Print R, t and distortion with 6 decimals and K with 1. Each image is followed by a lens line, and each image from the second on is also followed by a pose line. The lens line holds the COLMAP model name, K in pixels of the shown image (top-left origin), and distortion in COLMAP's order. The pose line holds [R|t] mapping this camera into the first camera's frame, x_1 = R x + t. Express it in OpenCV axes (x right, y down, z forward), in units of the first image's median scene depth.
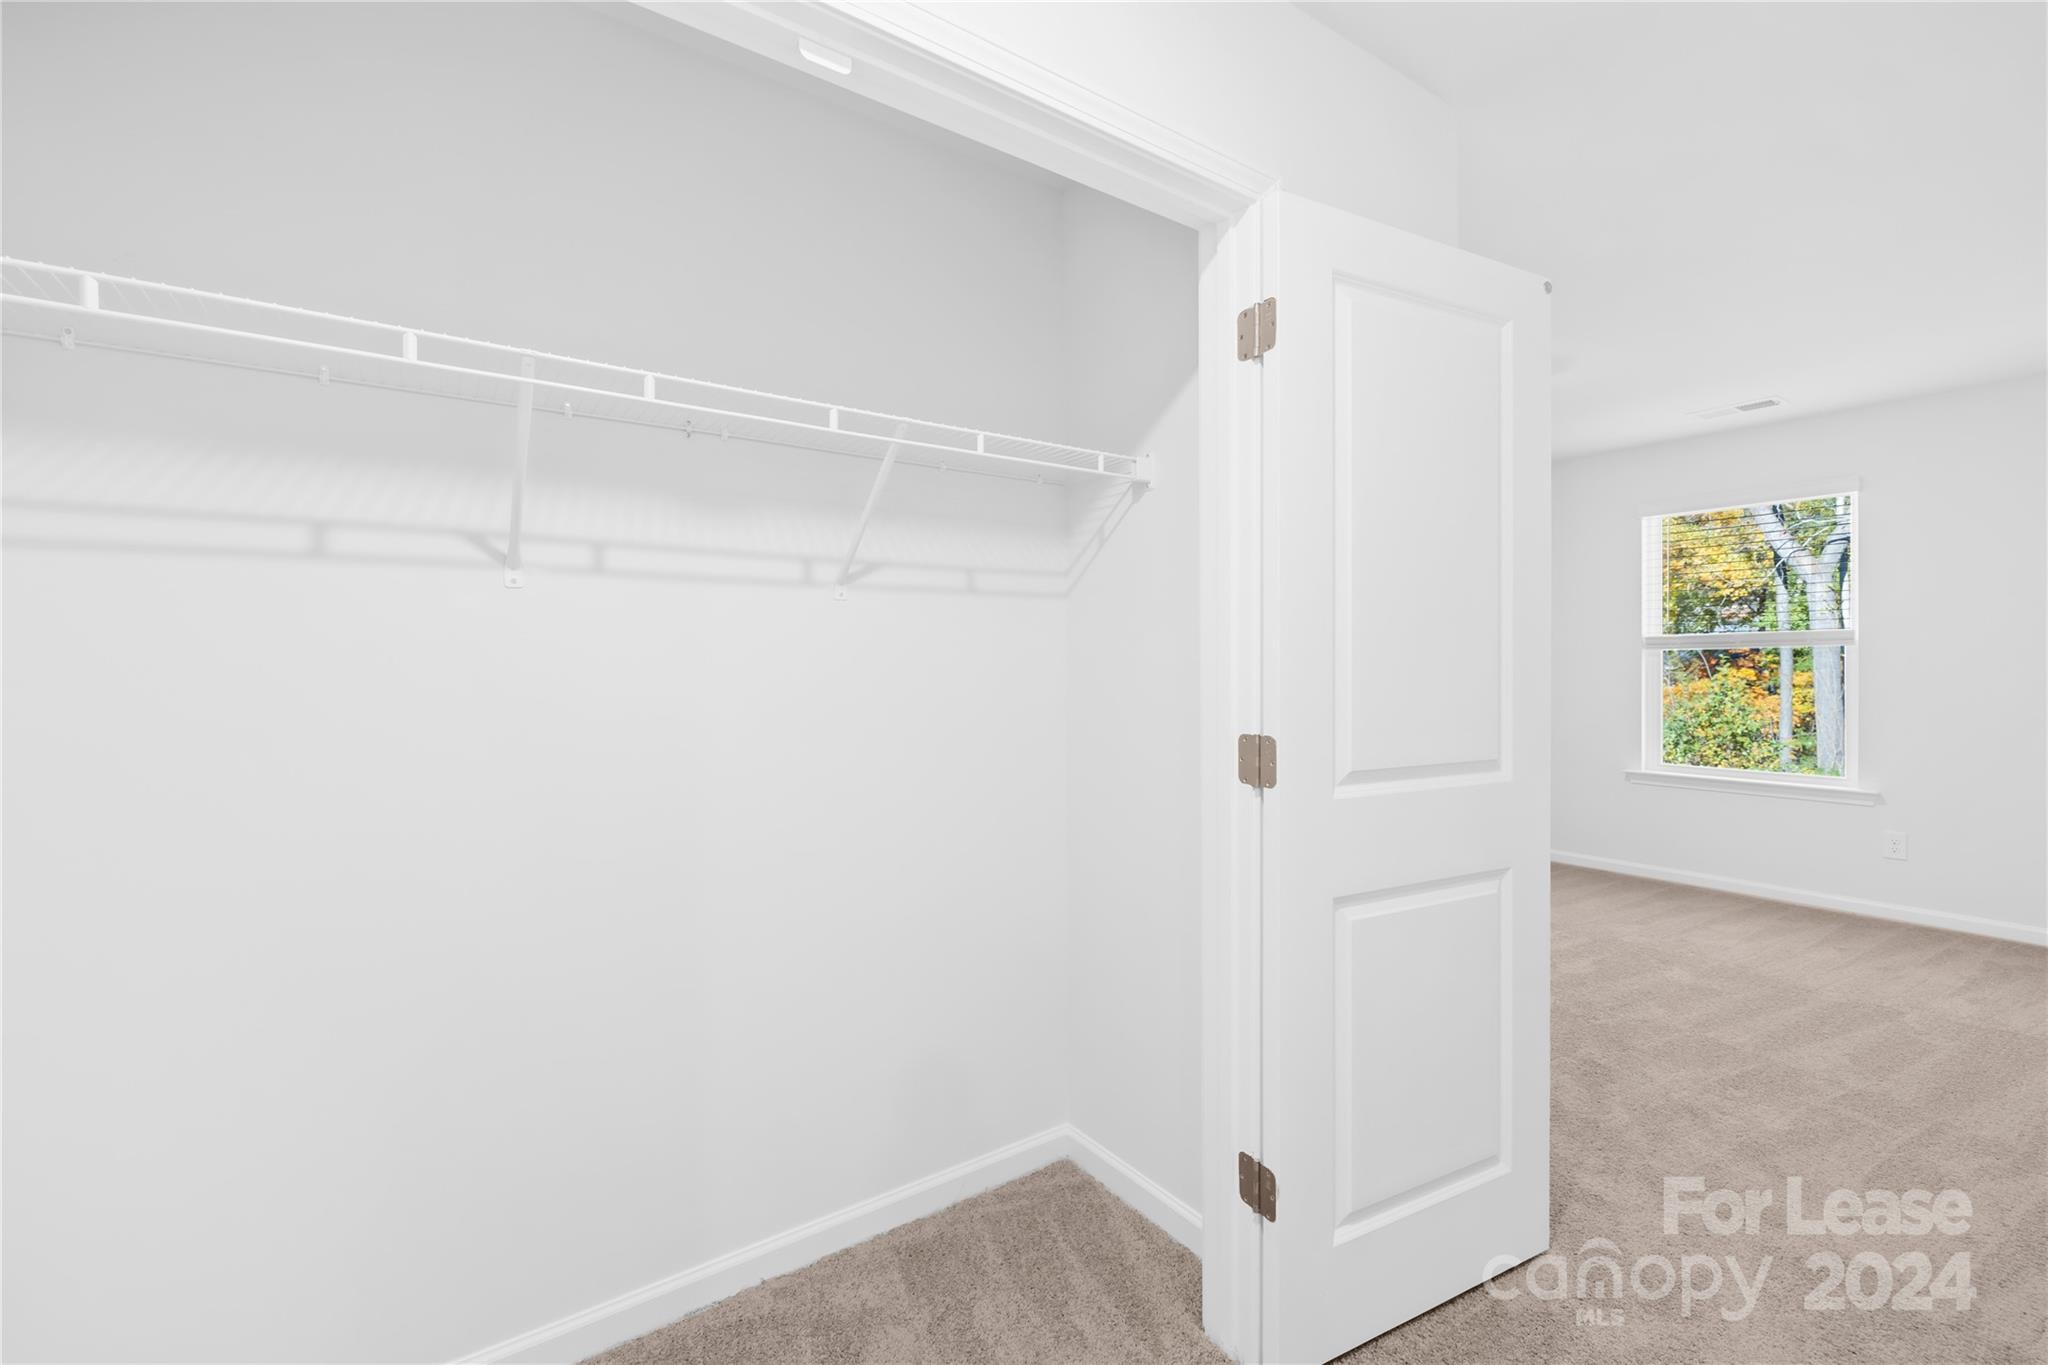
lens RADIAL K [[889.7, 0, 1021.6], [0, 889.7, 669.2], [0, 0, 1]] dist [-0.001106, -0.000203]
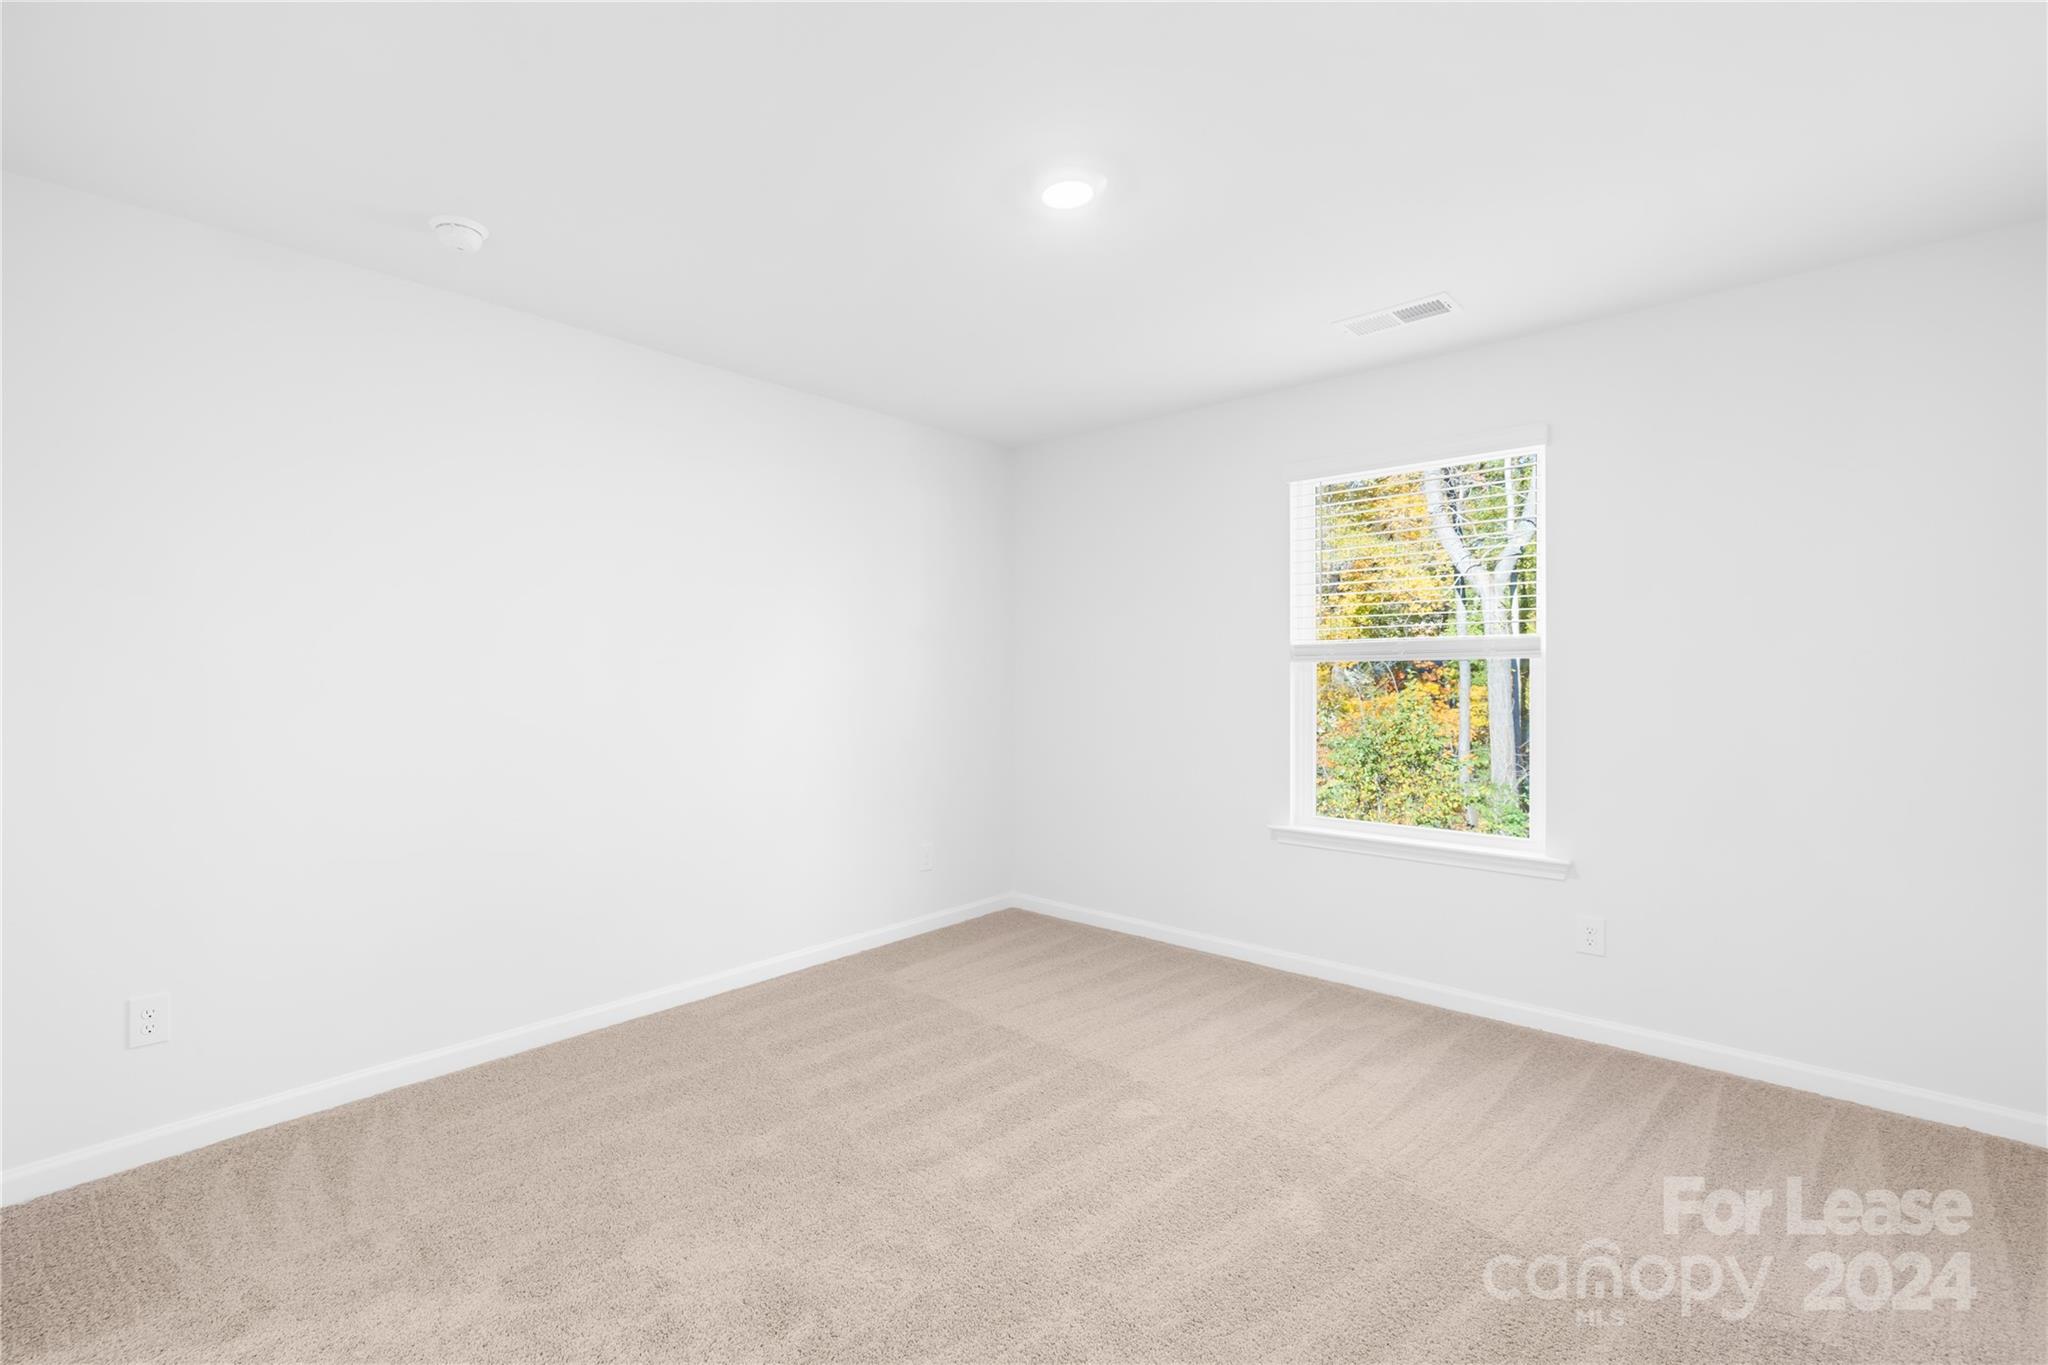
lens RADIAL K [[884.3, 0, 971.5], [0, 884.3, 684.6], [0, 0, 1]] dist [-0.010678, -0.000045]
pose [[0.980255, -0.001967, 0.197726, 0.118125], [0.001493, 0.999996, 0.002546, -0.002303], [-0.197730, -0.002200, 0.980254, 0.135041]]
